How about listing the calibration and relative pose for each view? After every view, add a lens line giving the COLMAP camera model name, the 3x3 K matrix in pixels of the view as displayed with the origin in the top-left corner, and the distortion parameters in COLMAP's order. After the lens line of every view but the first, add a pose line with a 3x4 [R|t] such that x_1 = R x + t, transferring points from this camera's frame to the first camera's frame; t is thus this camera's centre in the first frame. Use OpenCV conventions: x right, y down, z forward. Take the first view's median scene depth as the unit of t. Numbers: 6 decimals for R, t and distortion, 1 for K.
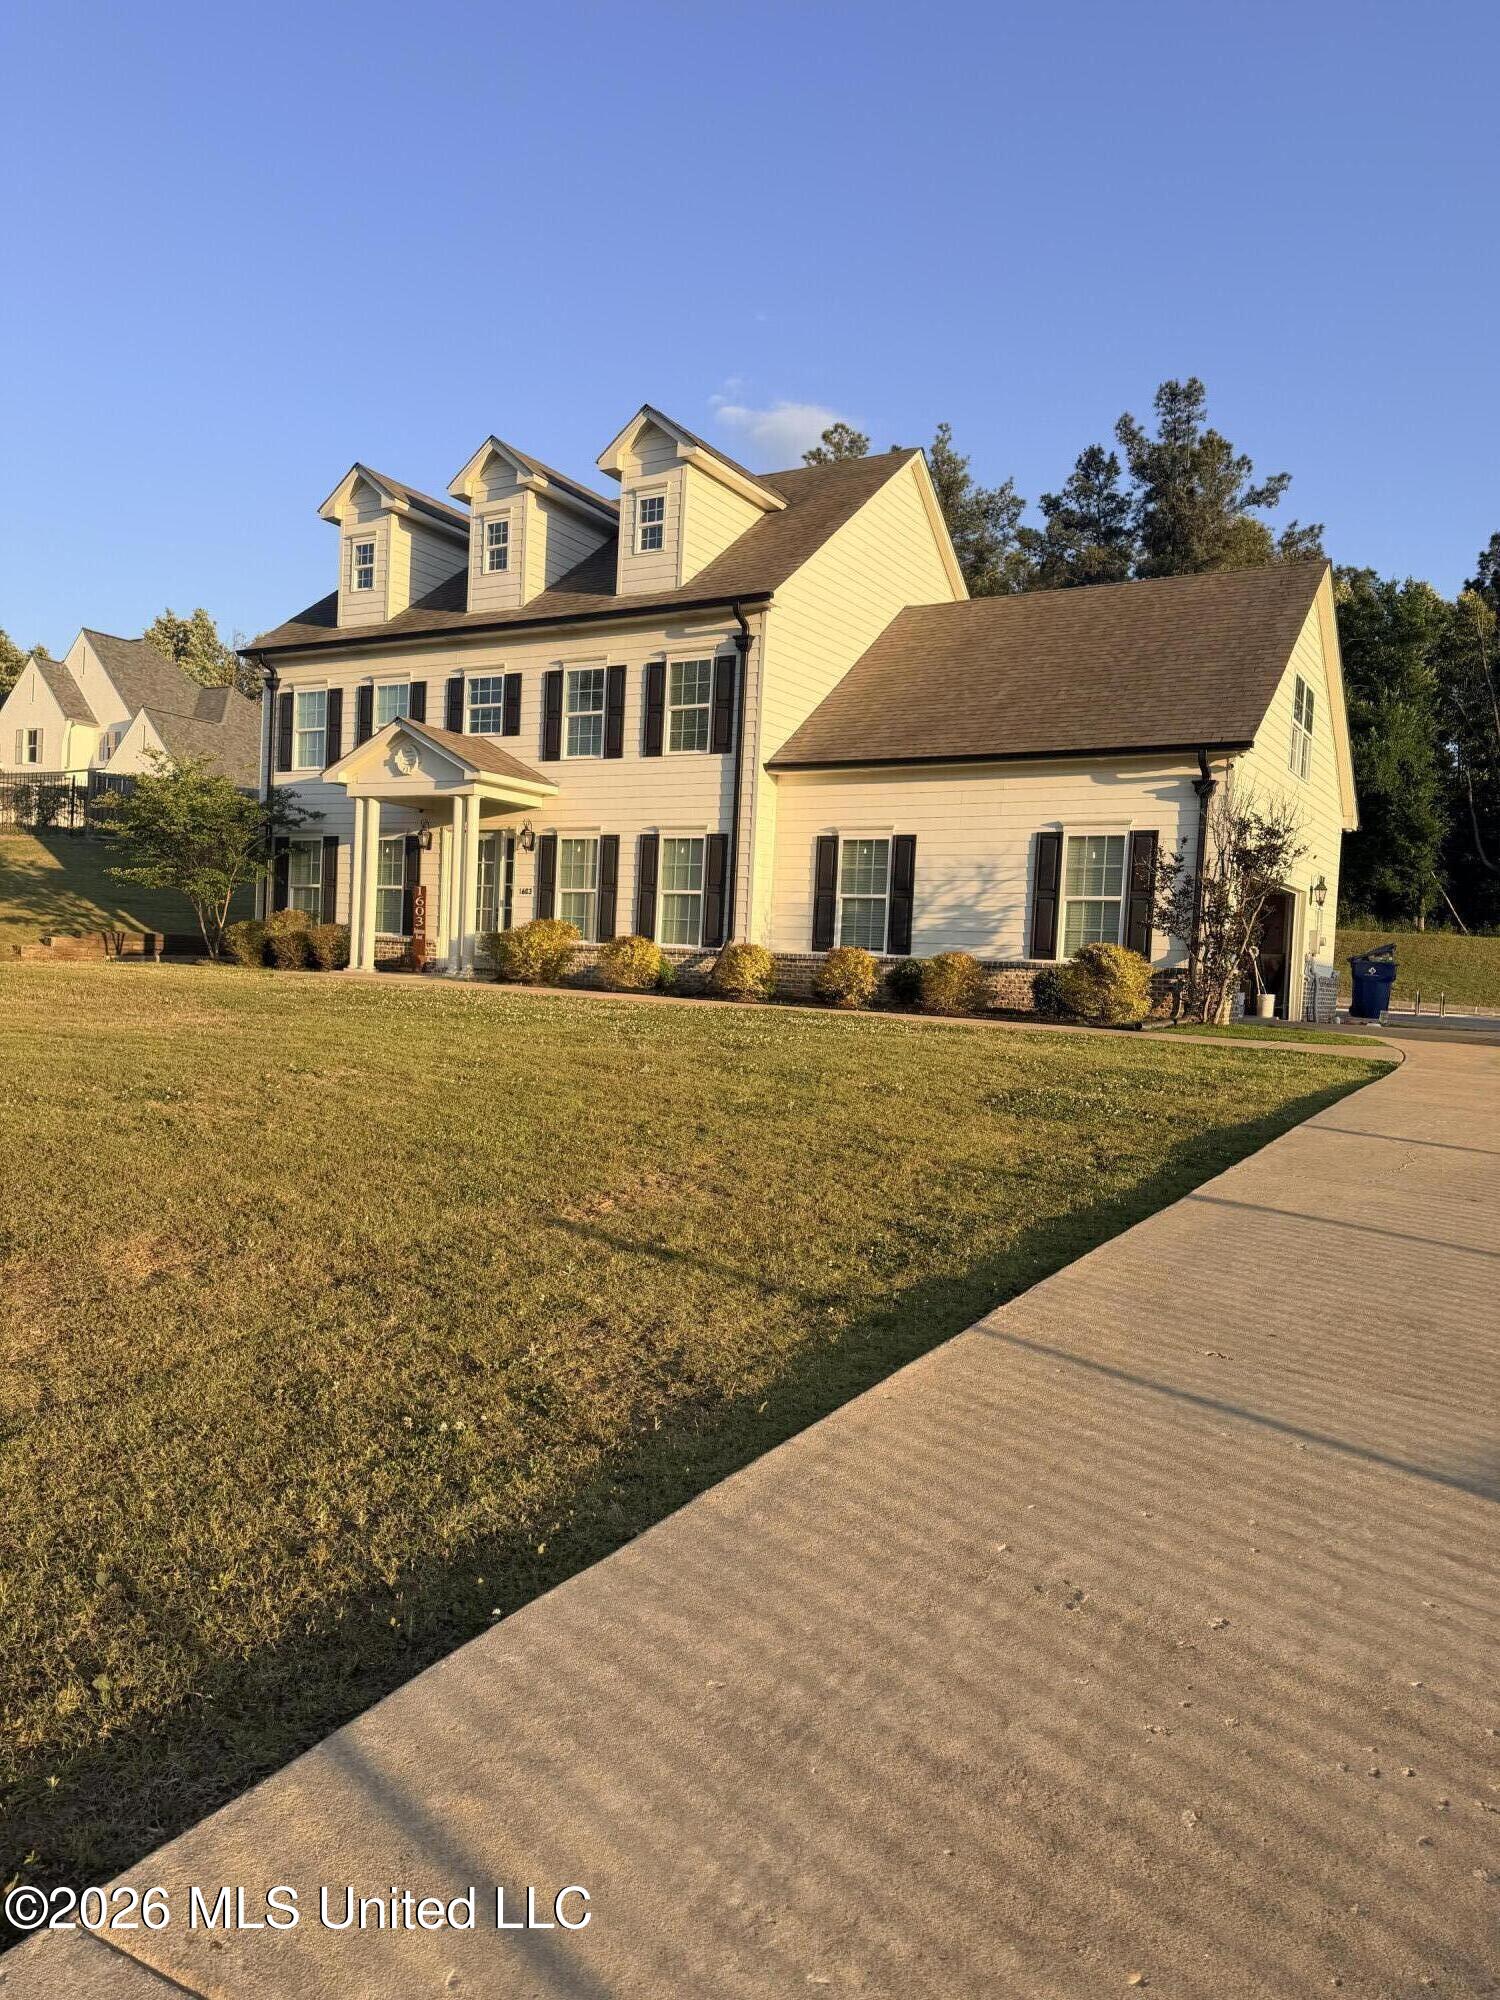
lens RADIAL K [[1411.1, 0, 745.0], [0, 1411.1, 1006.1], [0, 0, 1]] dist [0.024974, -0.030729]
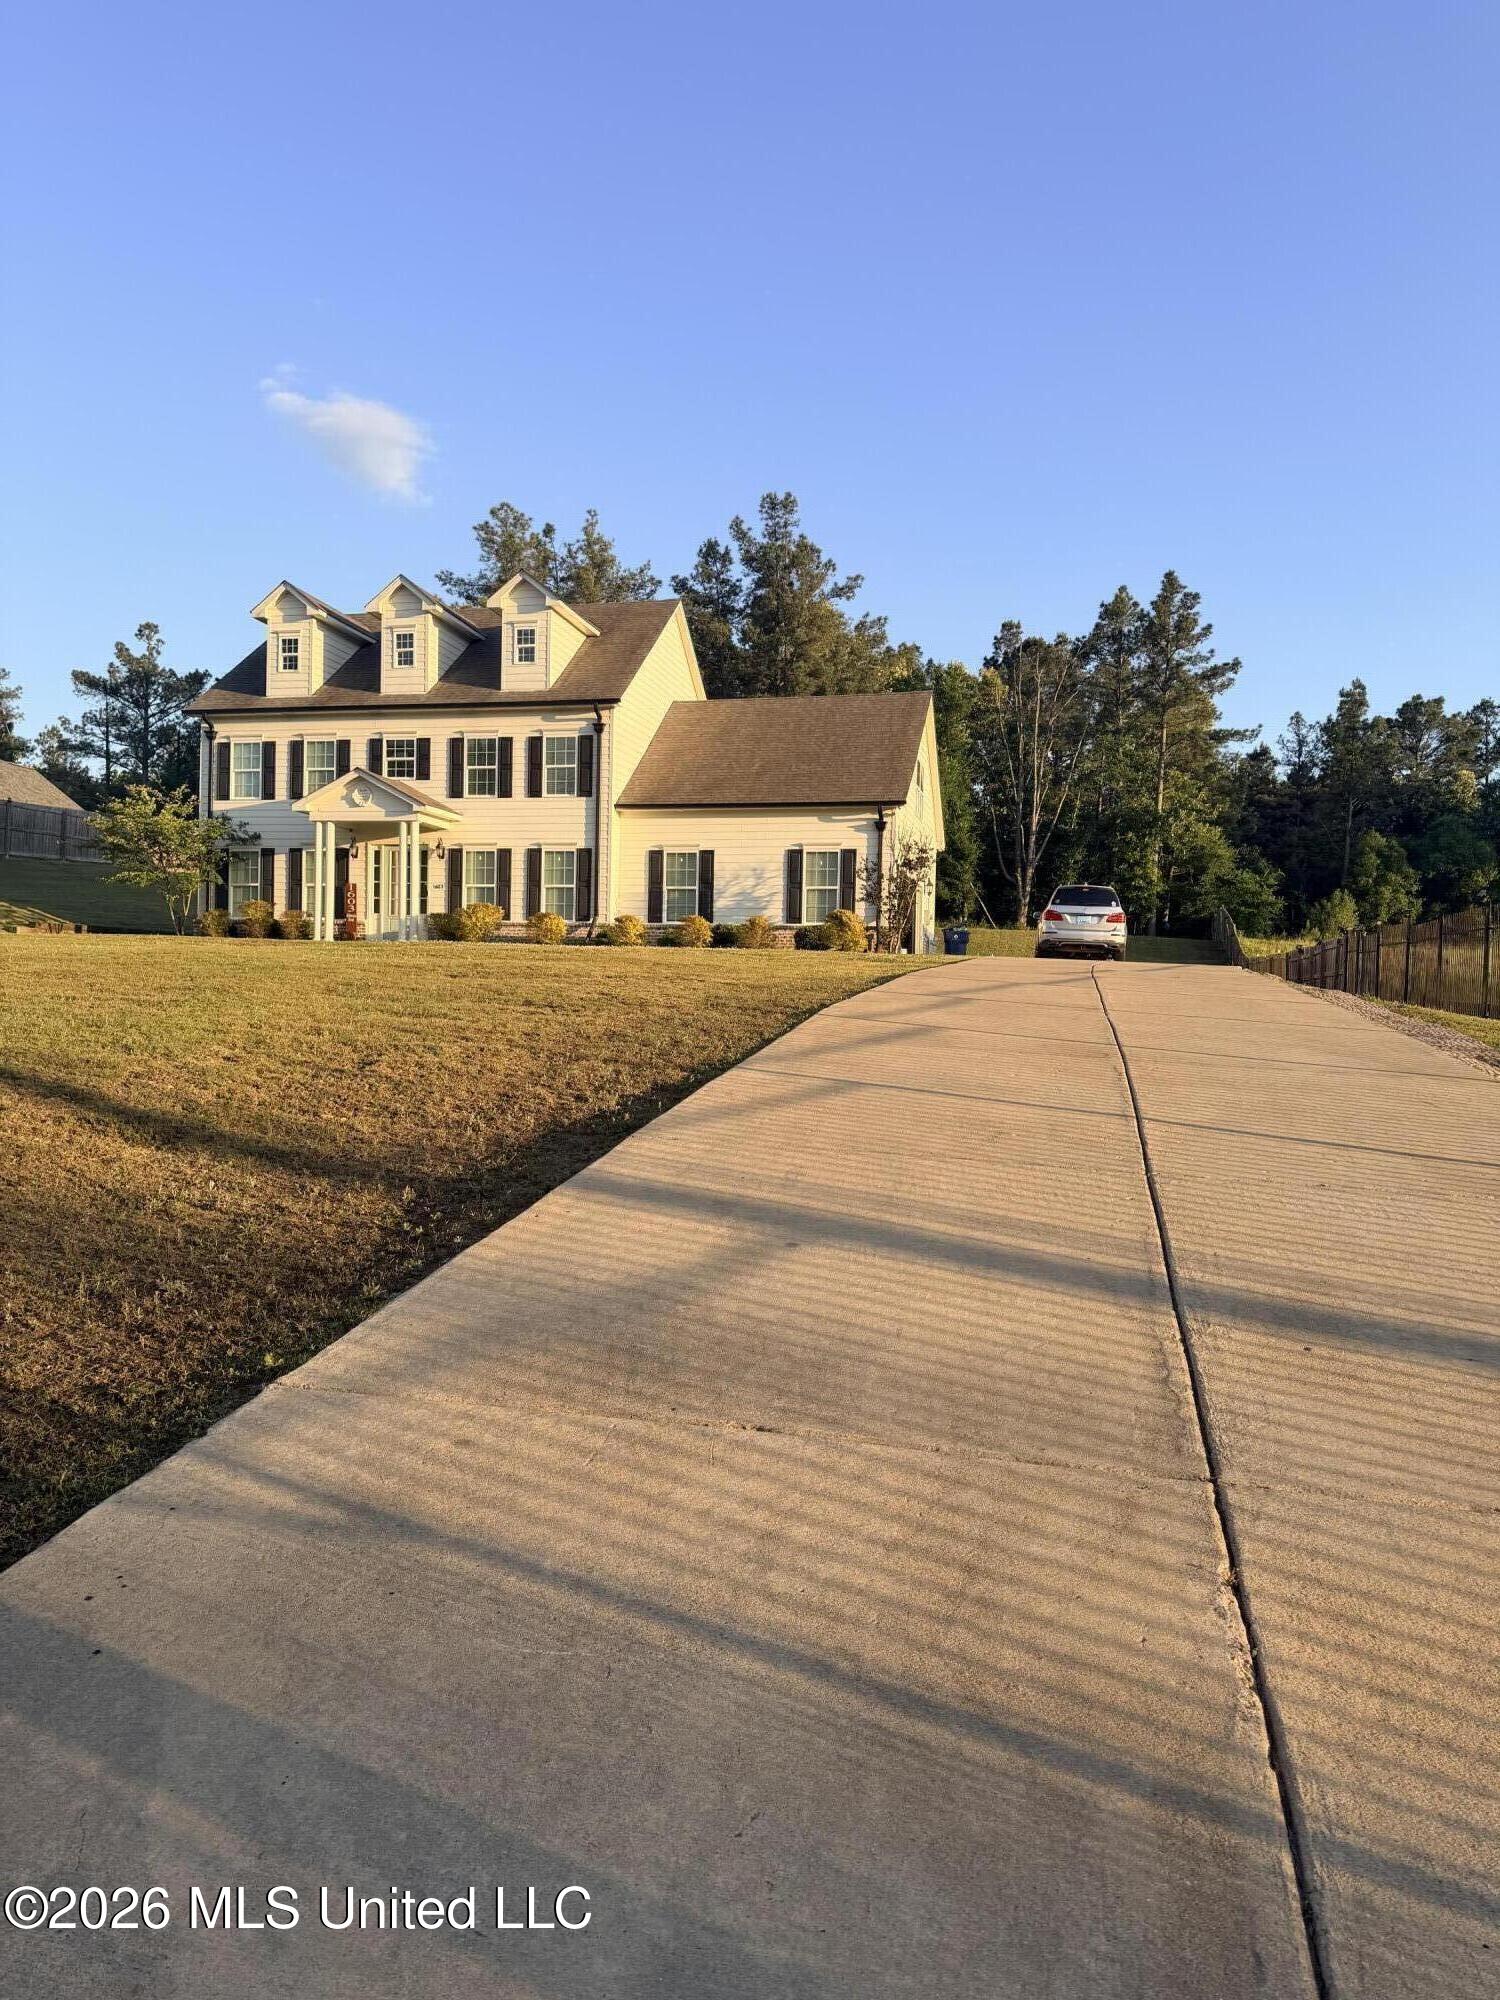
lens RADIAL K [[1411.1, 0, 745.8], [0, 1411.1, 1012.1], [0, 0, 1]] dist [0.024974, -0.030729]
pose [[0.953764, -0.025642, 0.299462, -0.291263], [0.028309, 0.999589, -0.004570, 0.065047], [-0.299221, 0.012837, 0.954097, -0.496843]]
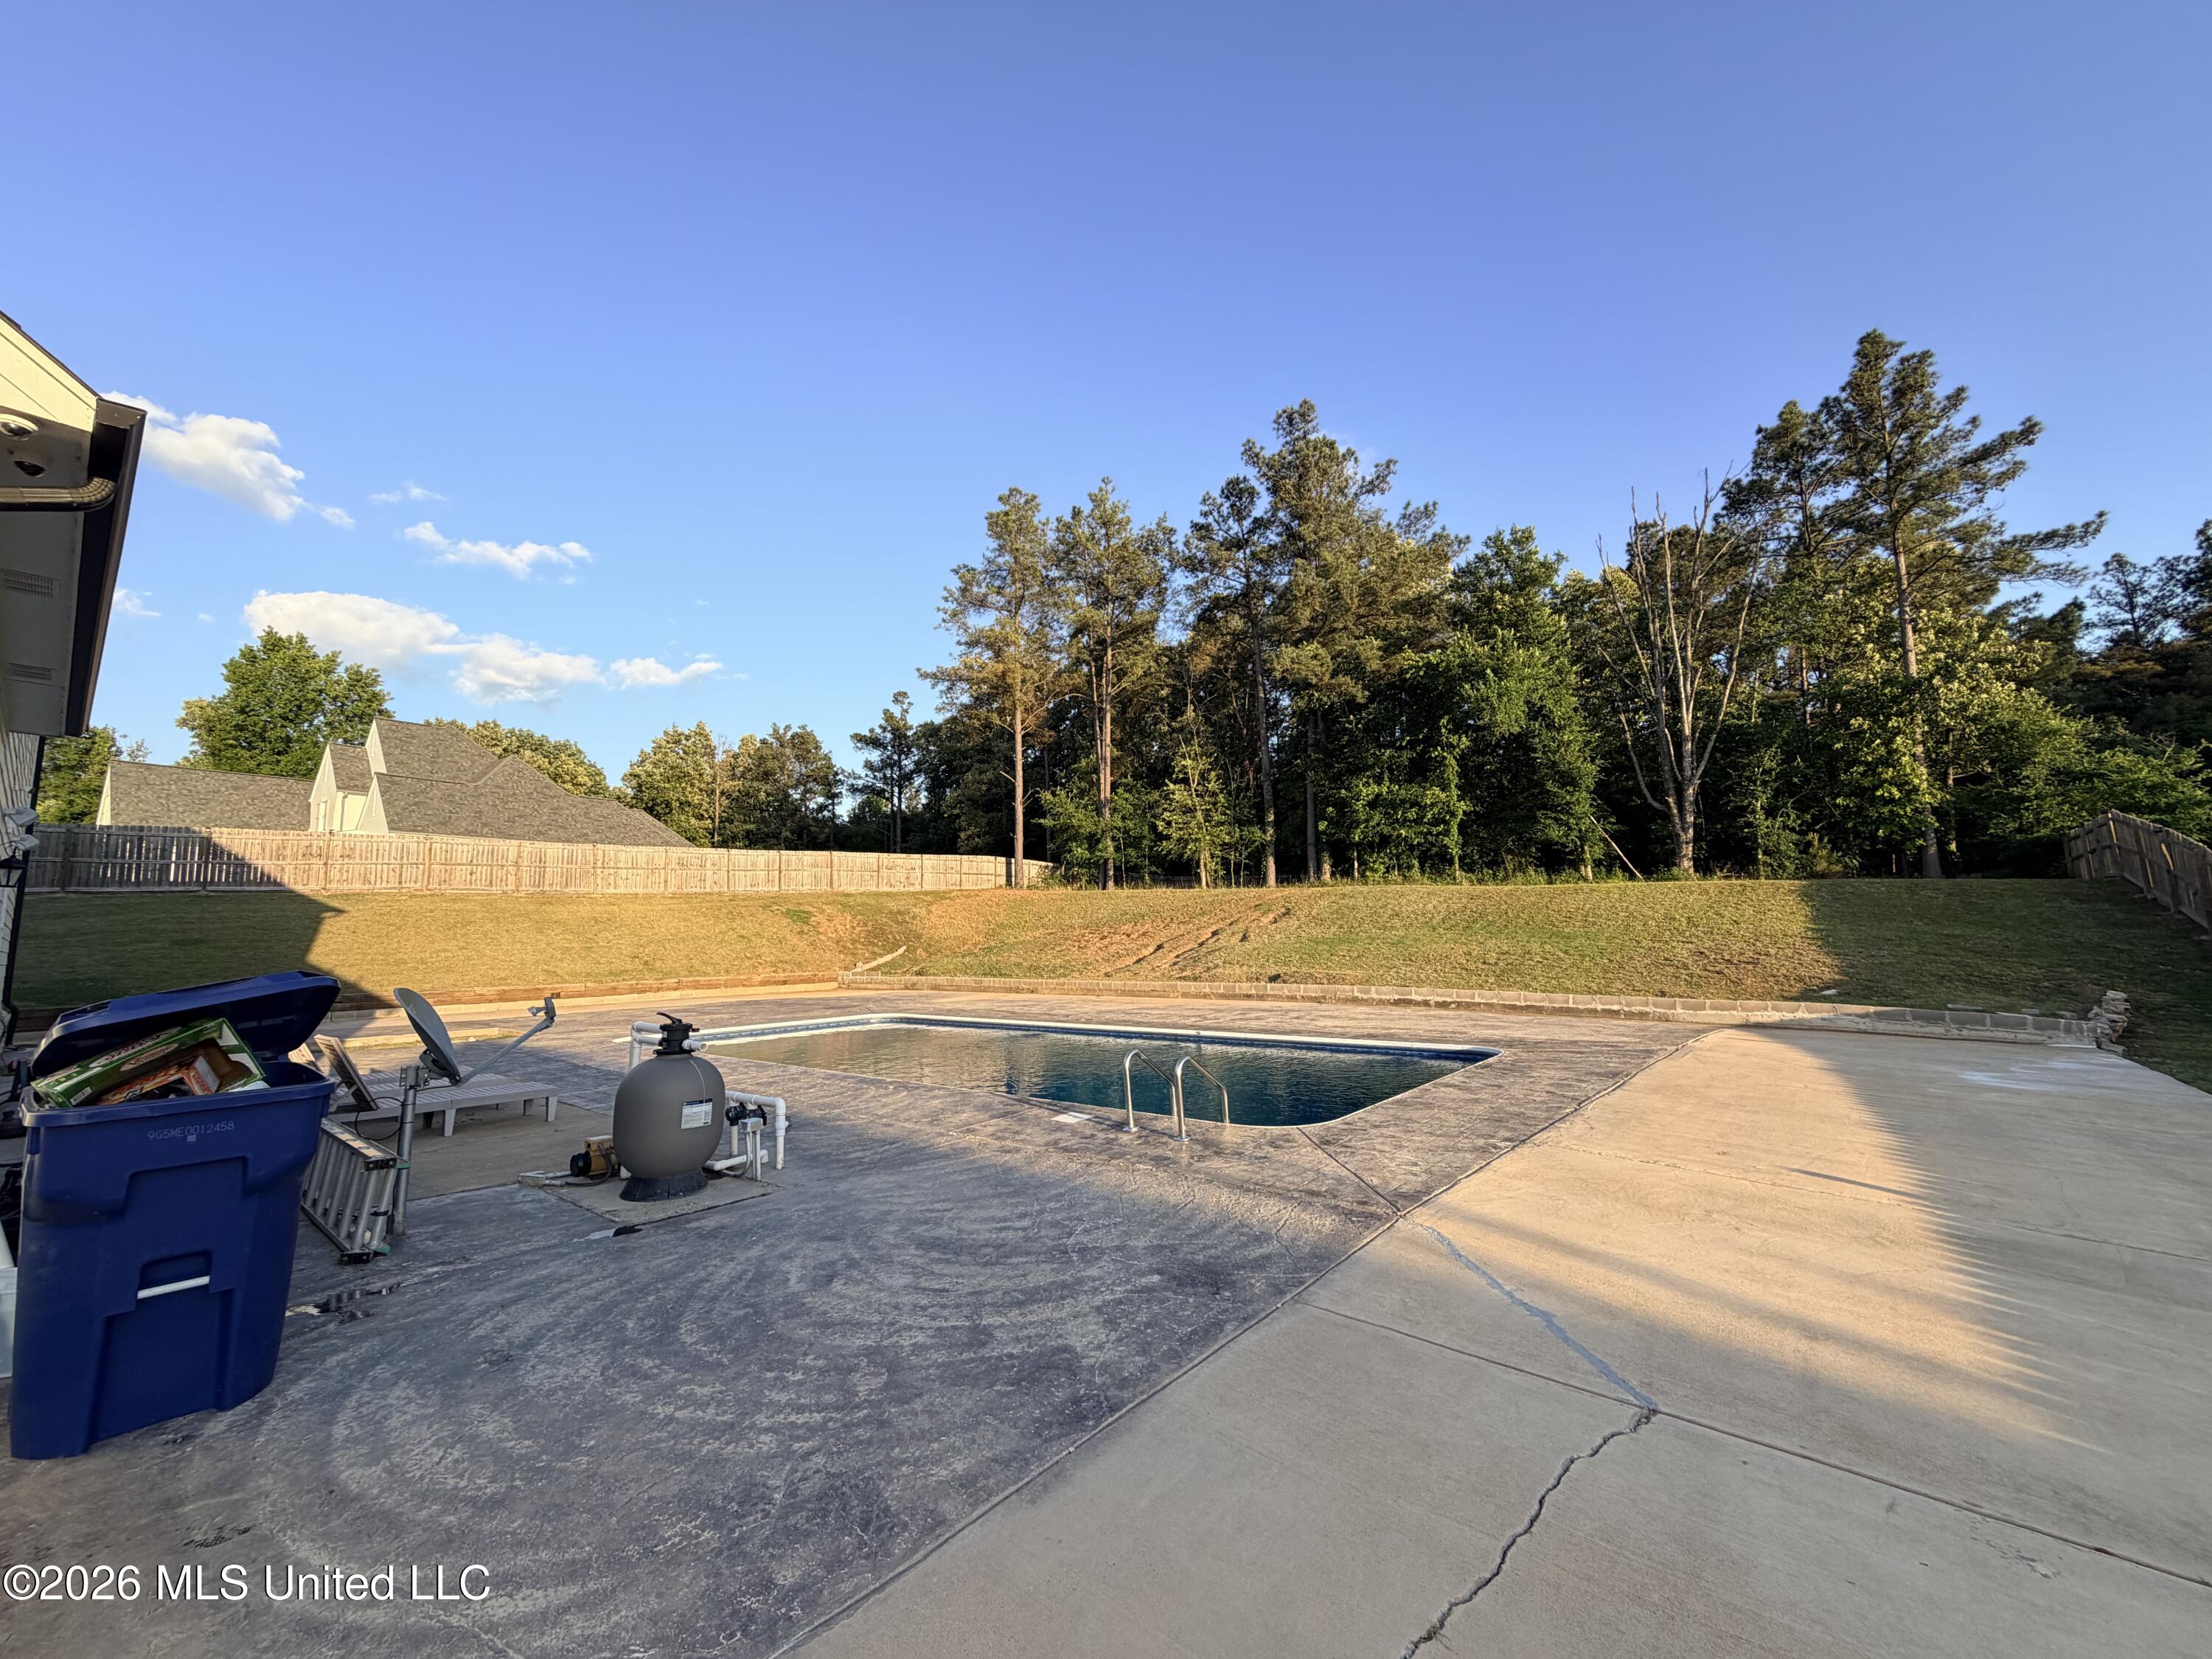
lens RADIAL K [[877.5, 0, 1111.3], [0, 877.5, 816.0], [0, 0, 1]] dist [-0.001378, 0.000086]
pose [[0.987913, -0.079874, -0.132845, 0.613841], [0.055981, 0.983021, -0.174744, -0.028677], [0.144547, 0.165195, 0.975611, 0.954103]]
